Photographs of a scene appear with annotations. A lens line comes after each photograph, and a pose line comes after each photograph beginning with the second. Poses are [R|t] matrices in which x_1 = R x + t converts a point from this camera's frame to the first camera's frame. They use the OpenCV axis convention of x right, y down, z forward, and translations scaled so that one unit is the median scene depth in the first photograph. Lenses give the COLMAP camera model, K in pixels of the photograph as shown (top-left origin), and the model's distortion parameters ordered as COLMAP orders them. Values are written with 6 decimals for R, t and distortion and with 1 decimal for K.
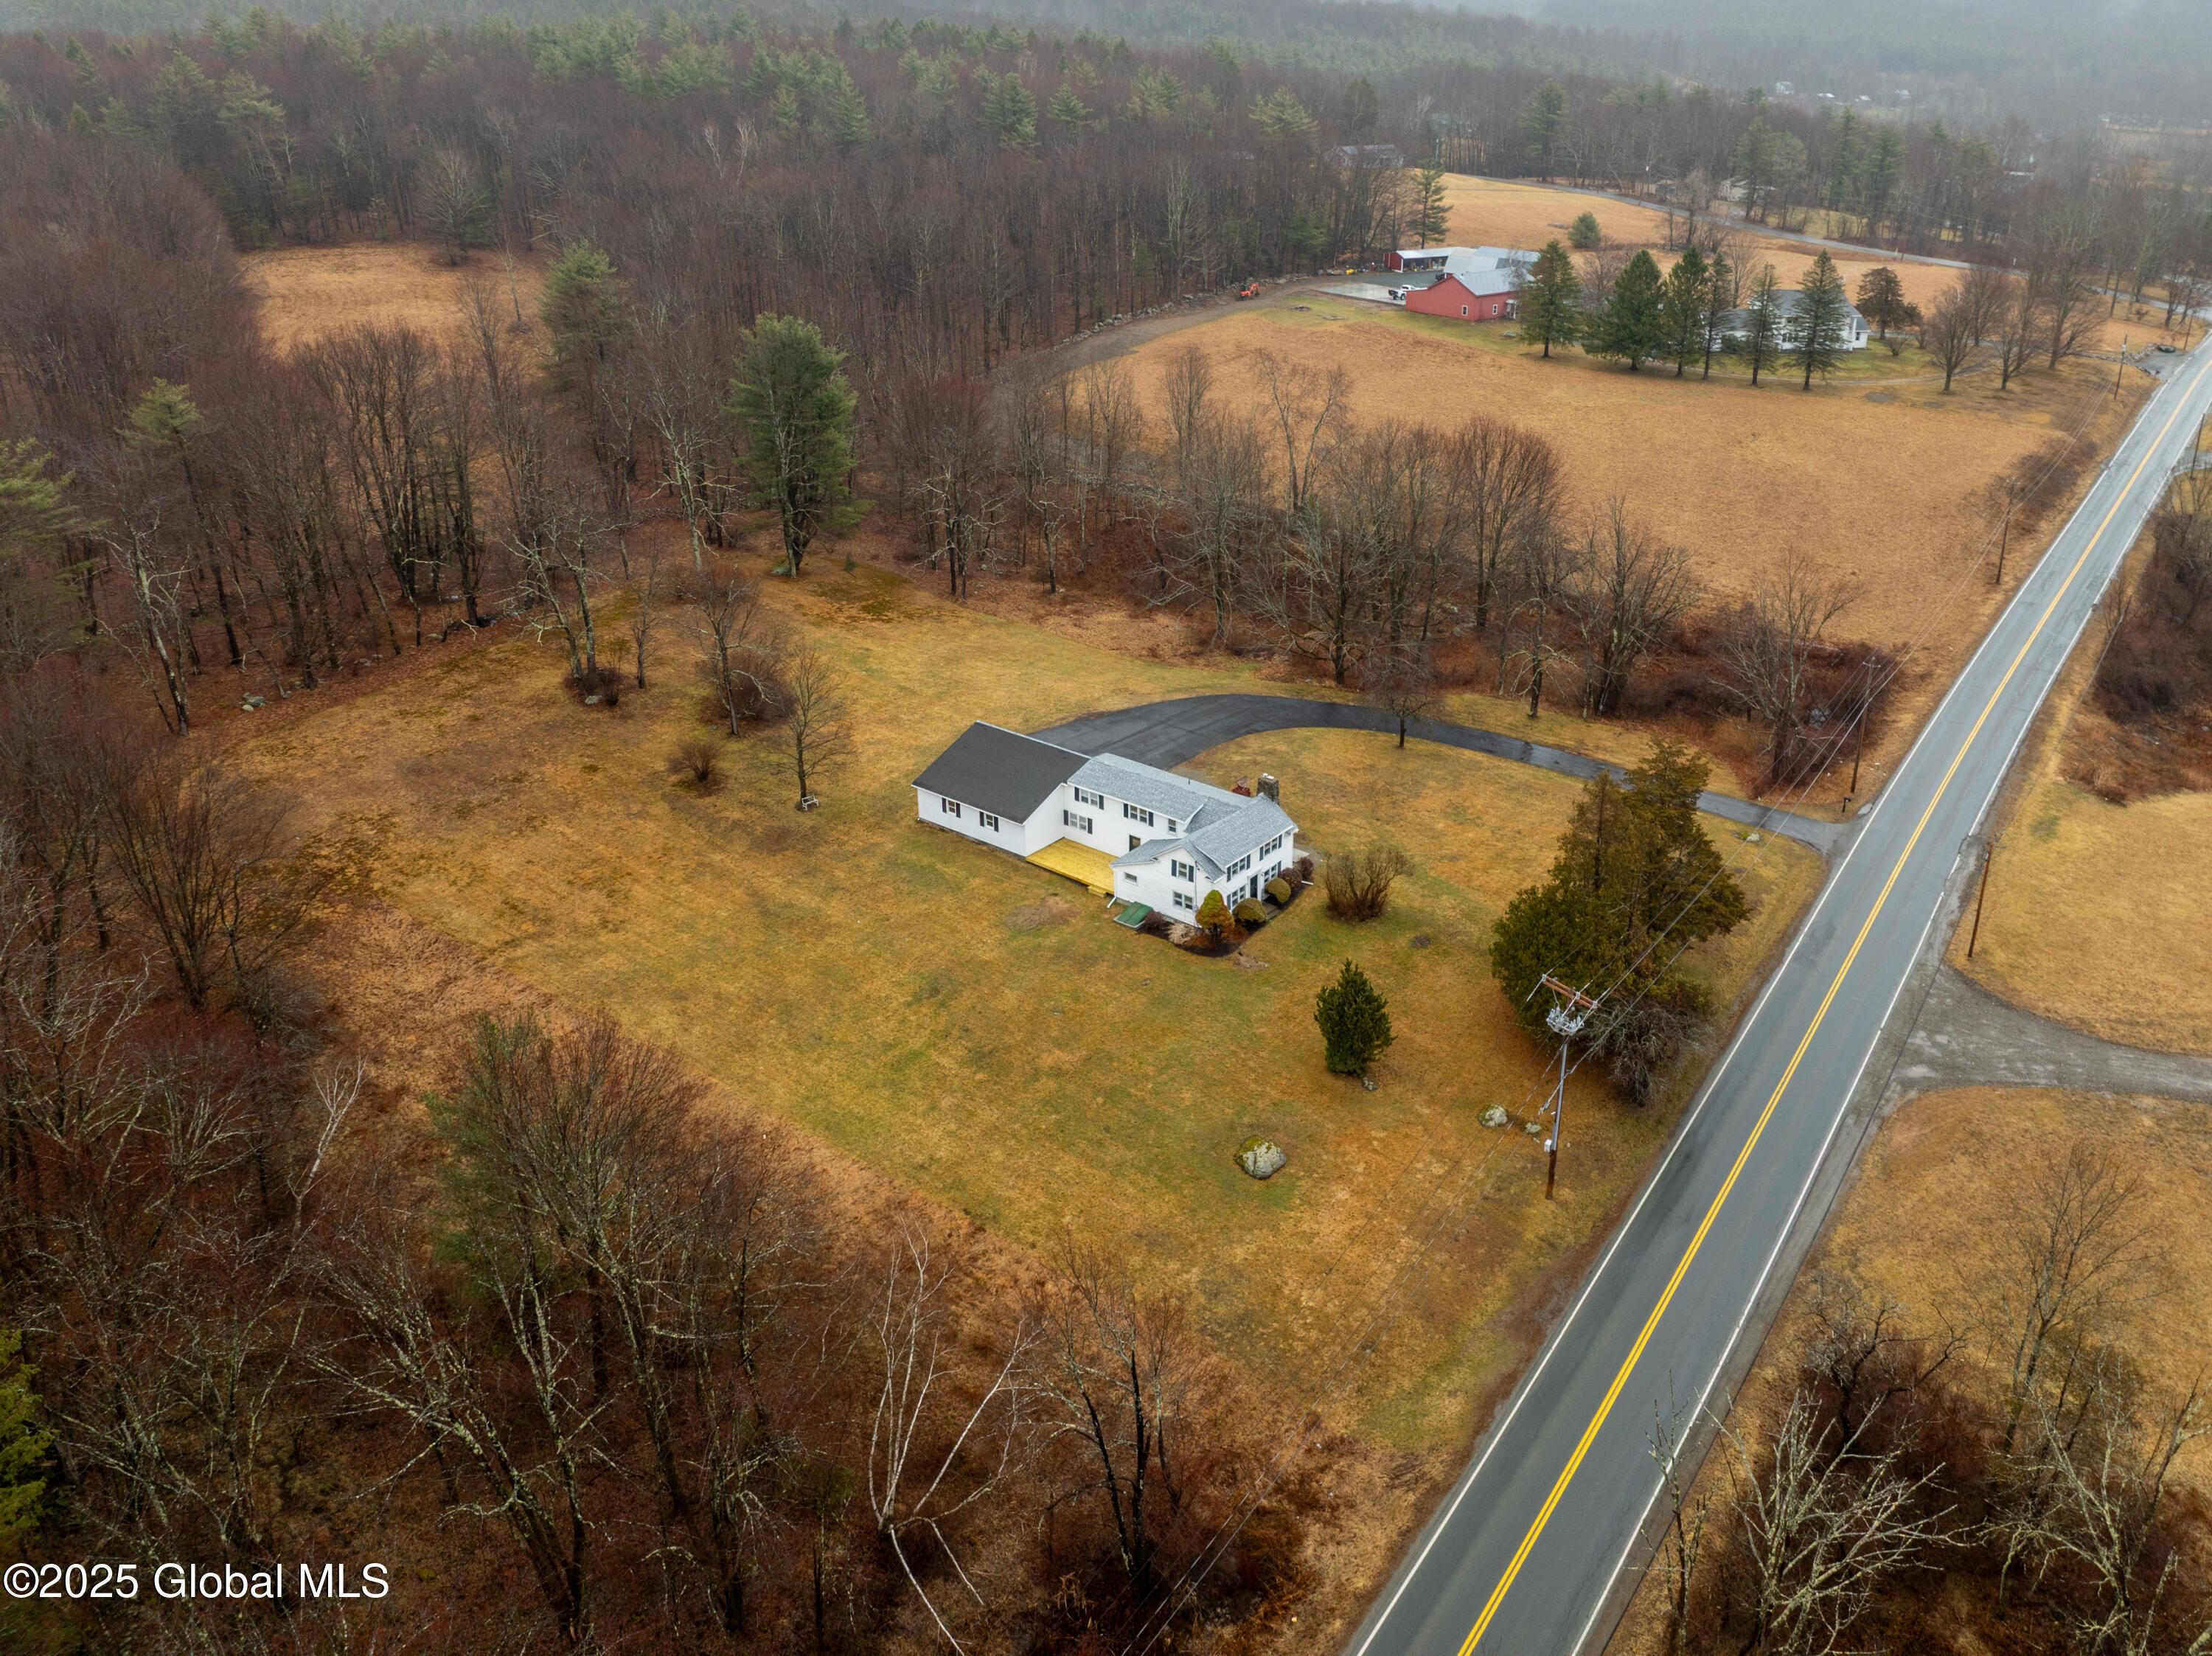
lens RADIAL K [[1703.4, 0, 1197.4], [0, 1703.4, 741.2], [0, 0, 1]] dist [-0.012280, -0.057112]
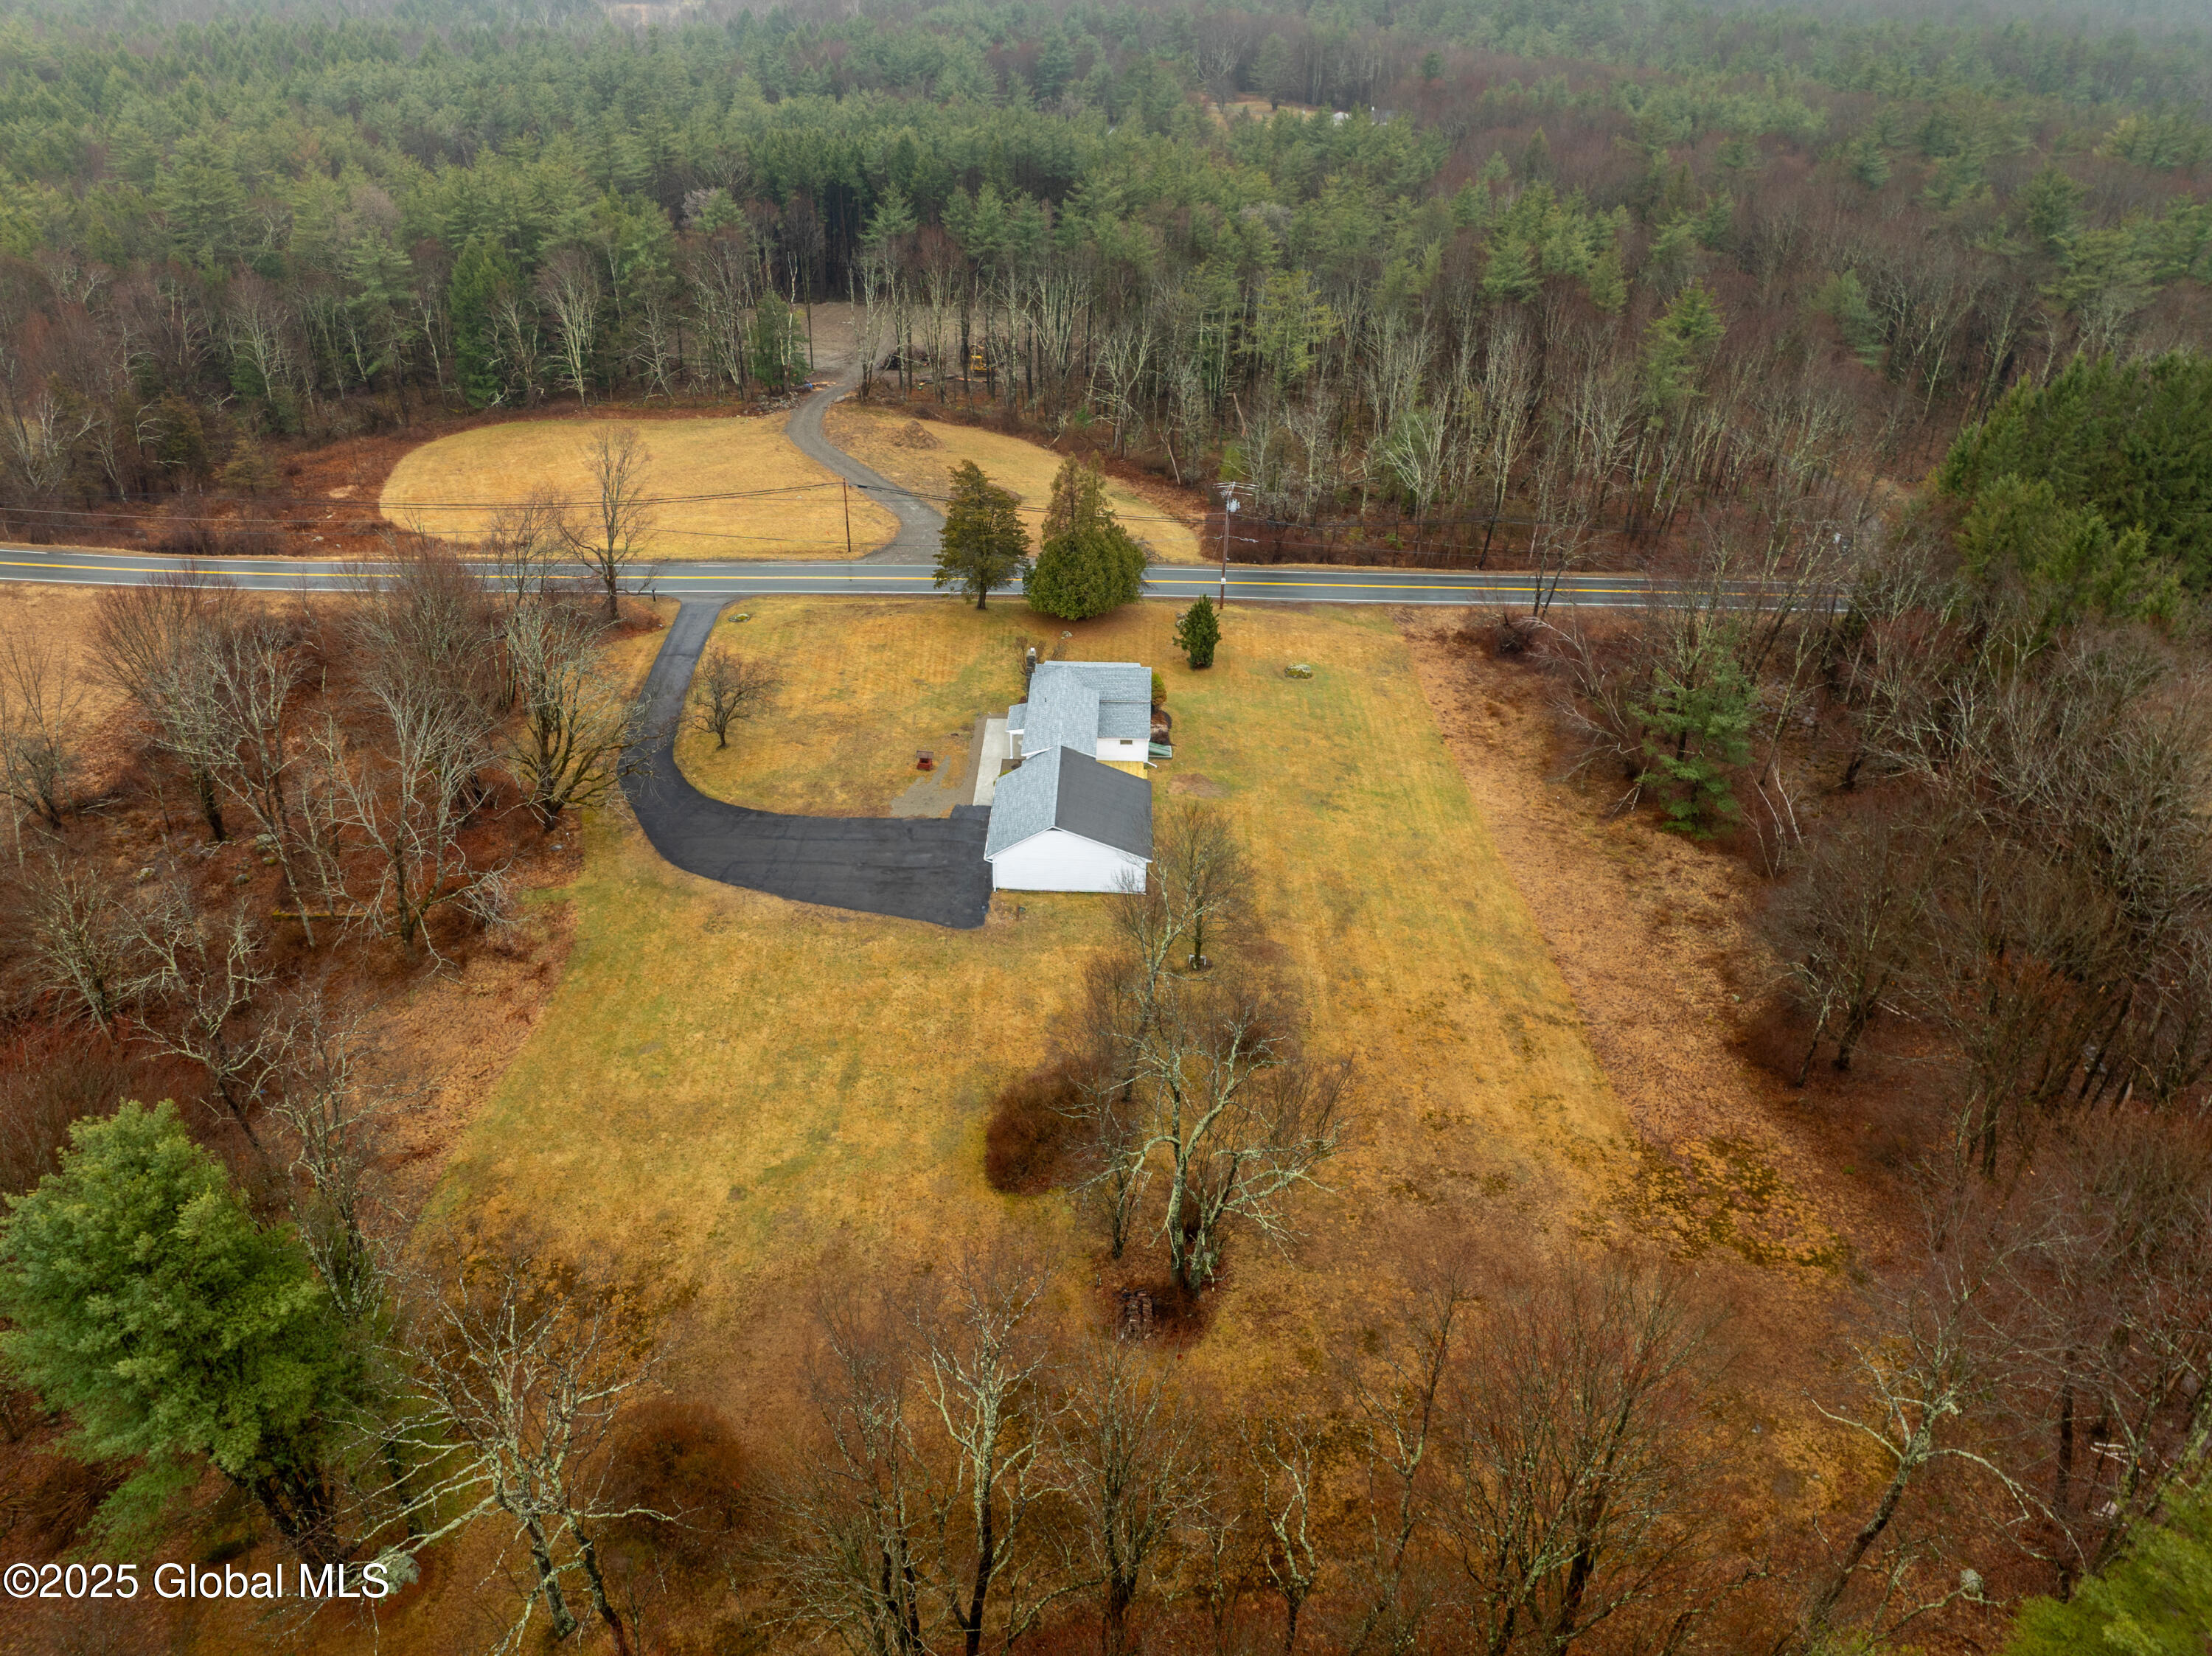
lens RADIAL K [[1560.3, 0, 1106.0], [0, 1560.3, 828.0], [0, 0, 1]] dist [-0.015622, -0.031562]
pose [[-0.584491, -0.457648, 0.670021, -0.766780], [0.292837, 0.651128, 0.700199, -0.638412], [-0.756715, 0.605467, -0.246562, 1.277530]]
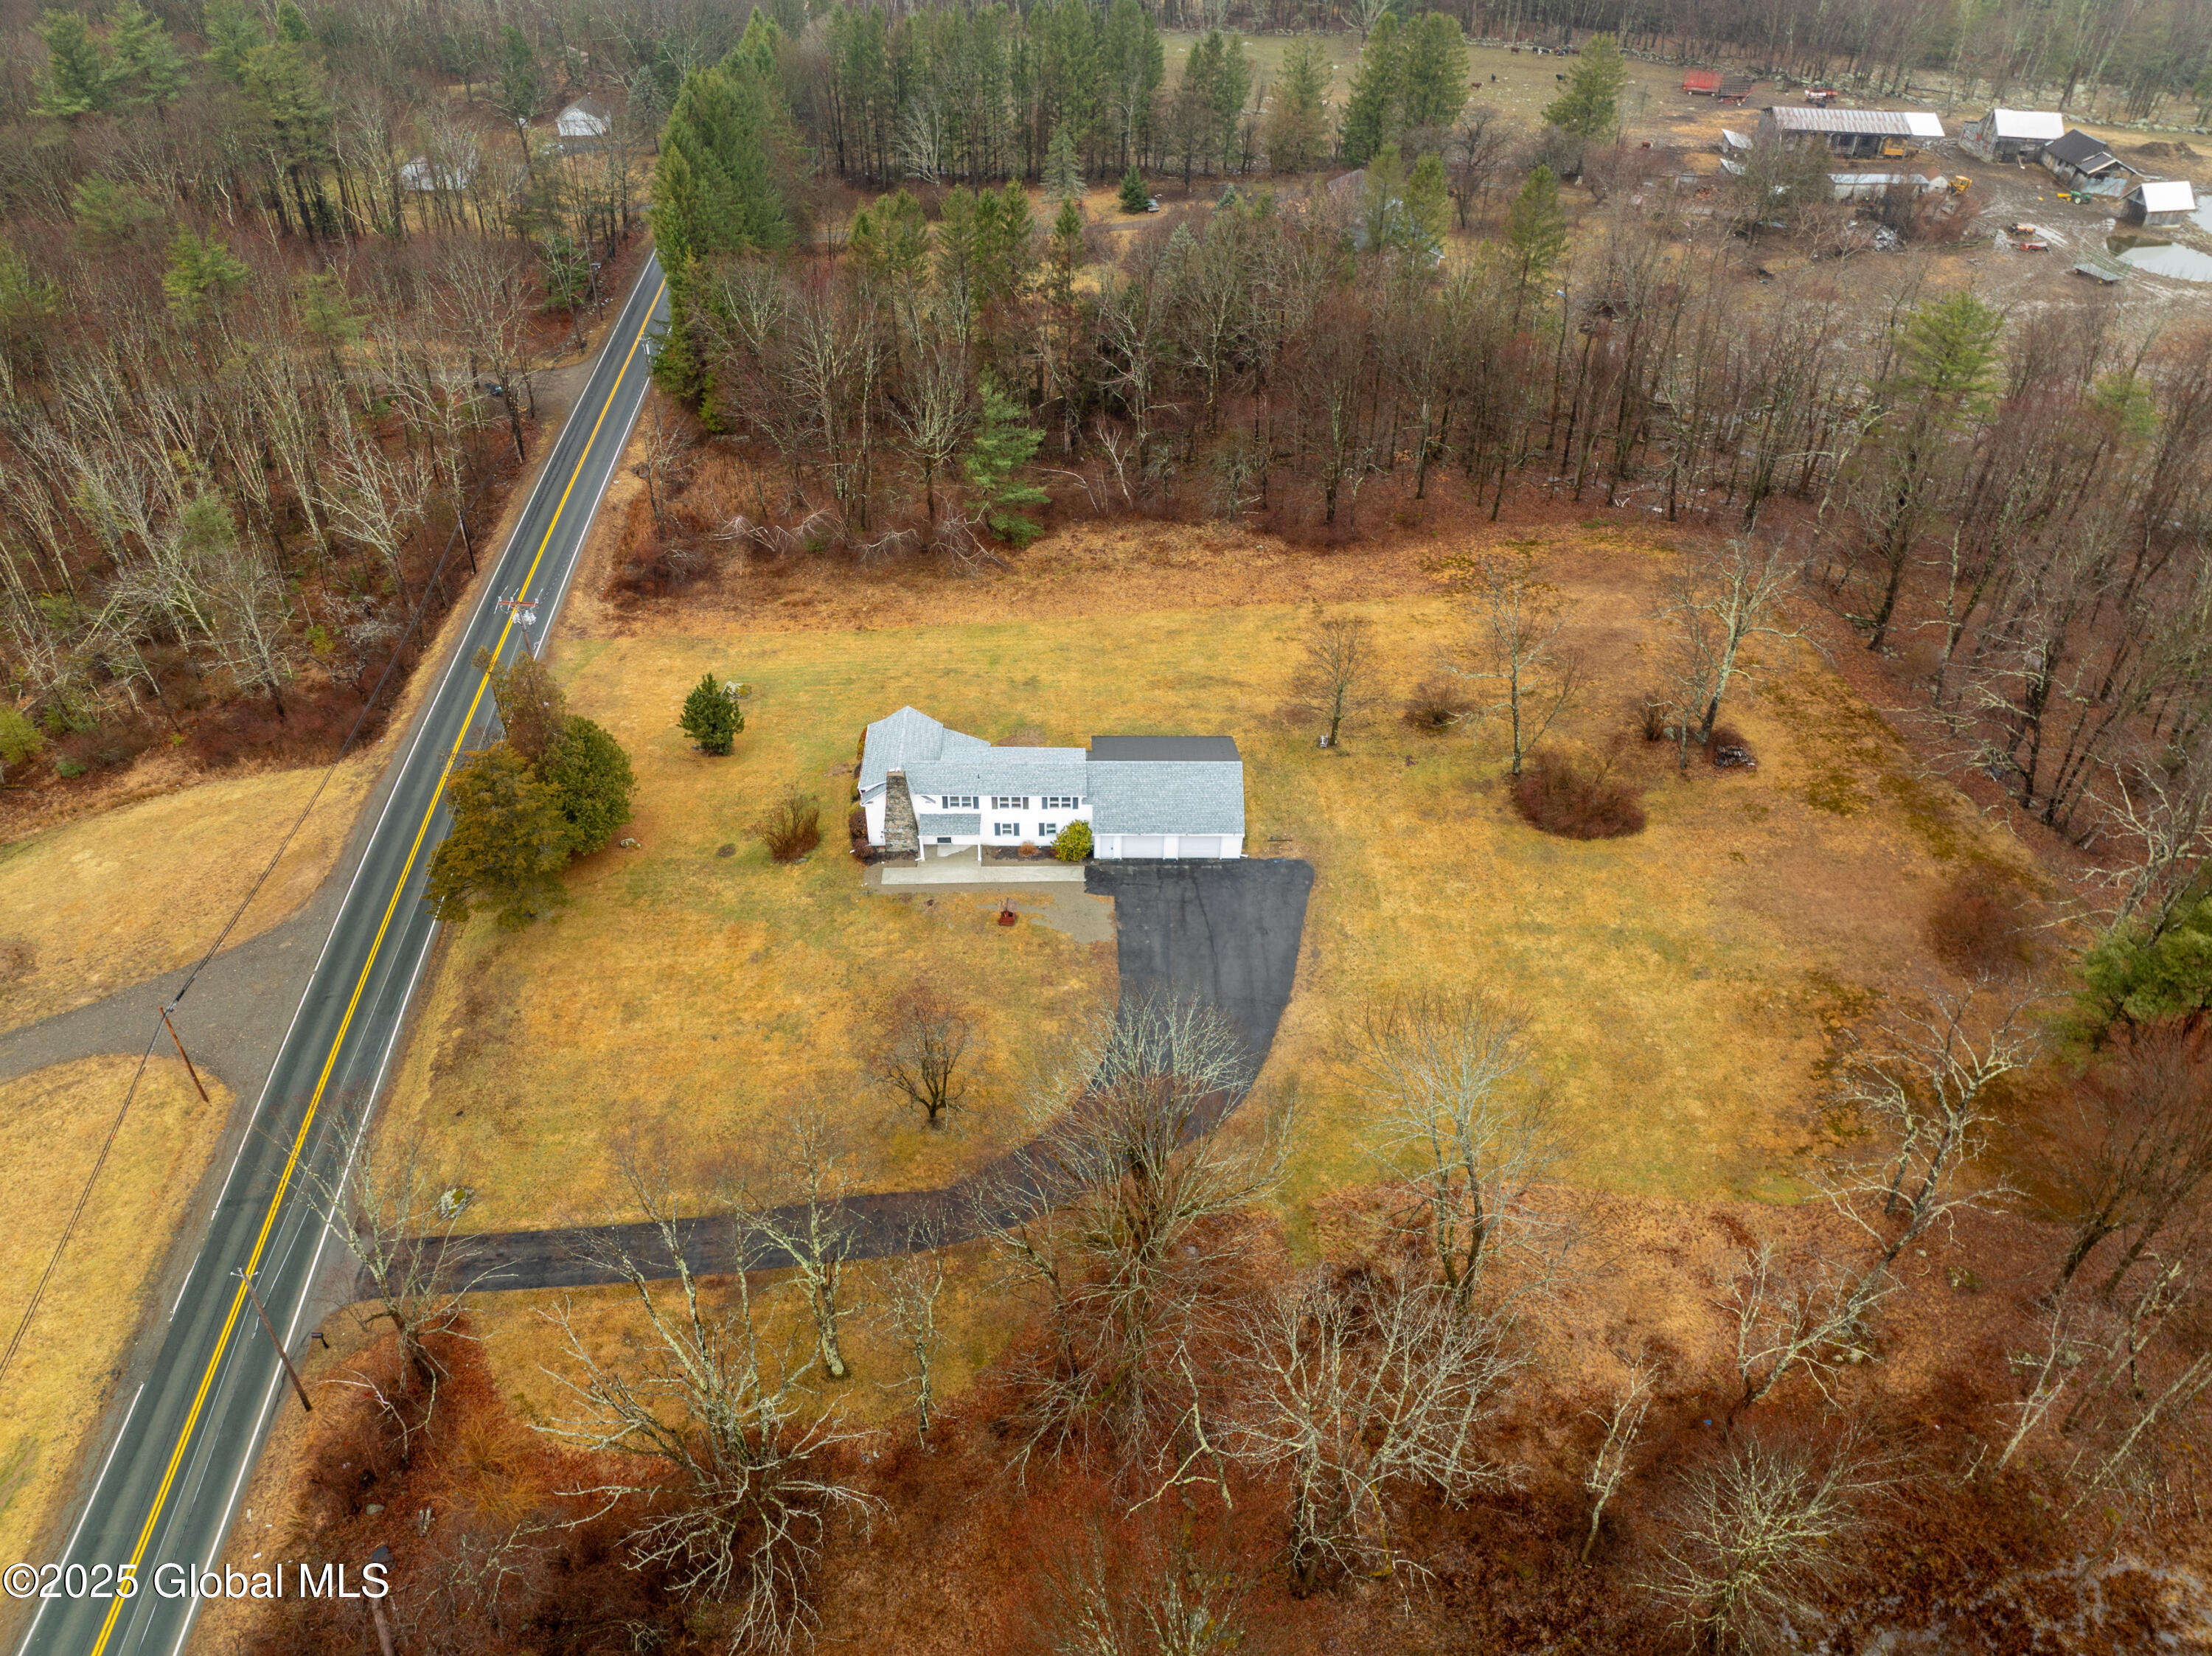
lens RADIAL K [[1561.3, 0, 1106.0], [0, 1561.3, 828.0], [0, 0, 1]] dist [-0.043609, 0.021322]
pose [[-0.791054, 0.364083, -0.491606, 0.404337], [-0.262701, 0.523568, 0.810472, -0.734175], [0.552468, 0.770273, -0.318526, 1.362396]]
